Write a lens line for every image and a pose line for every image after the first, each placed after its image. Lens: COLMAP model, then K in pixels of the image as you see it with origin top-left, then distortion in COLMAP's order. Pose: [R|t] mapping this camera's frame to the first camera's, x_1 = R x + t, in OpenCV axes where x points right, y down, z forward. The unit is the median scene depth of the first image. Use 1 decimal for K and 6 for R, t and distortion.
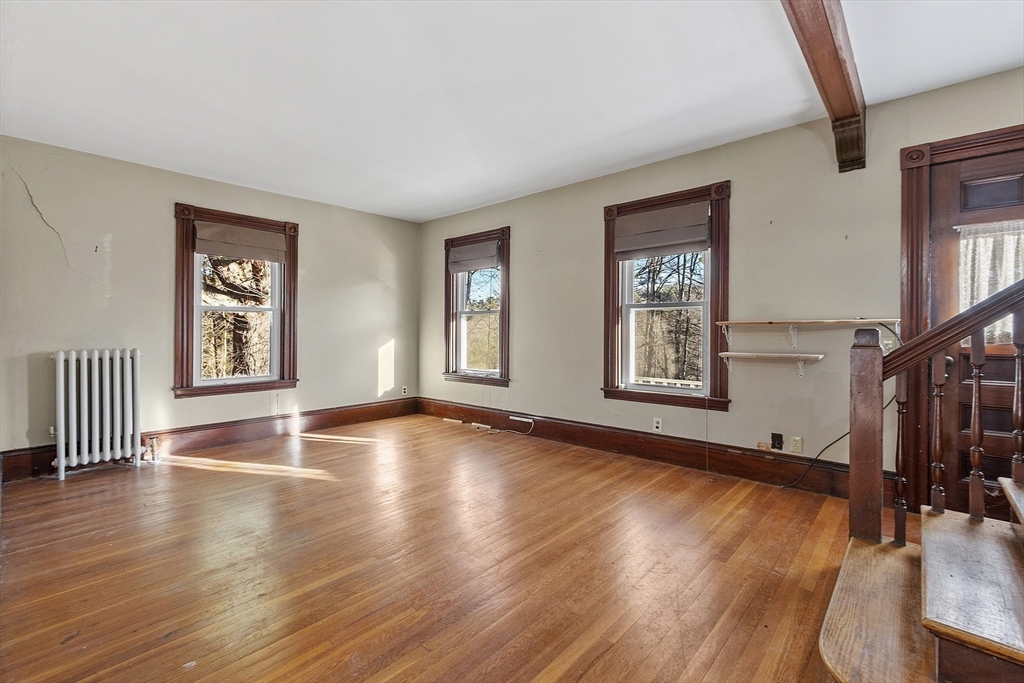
lens RADIAL K [[452.1, 0, 514.4], [0, 452.1, 335.4], [0, 0, 1]] dist [0.000326, -0.000776]
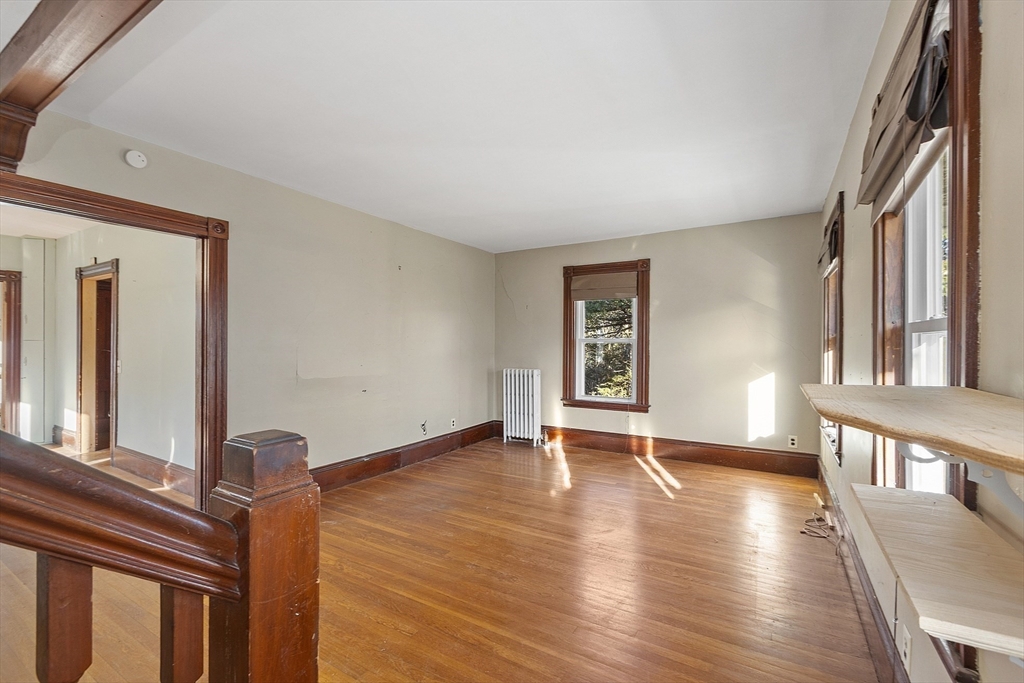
lens RADIAL K [[452.1, 0, 509.1], [0, 452.1, 345.1], [0, 0, 1]] dist [0.000326, -0.000776]
pose [[0.163266, -0.003212, -0.986577, 0.705627], [-0.011822, 0.999917, -0.005212, -0.047876], [0.986511, 0.012515, 0.163215, 0.695301]]
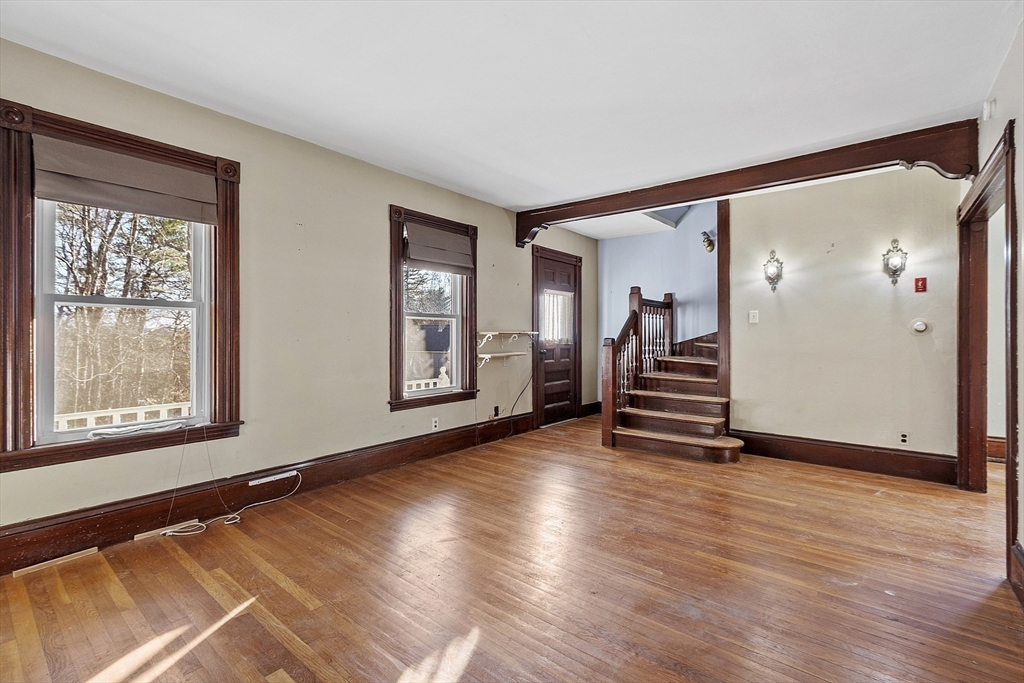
lens RADIAL K [[452.1, 0, 512.6], [0, 452.1, 339.6], [0, 0, 1]] dist [0.000326, -0.000776]
pose [[-0.038830, -0.009023, 0.999205, -0.889344], [0.008215, 0.999923, 0.009349, -0.018568], [-0.999212, 0.008571, -0.038753, 0.959127]]
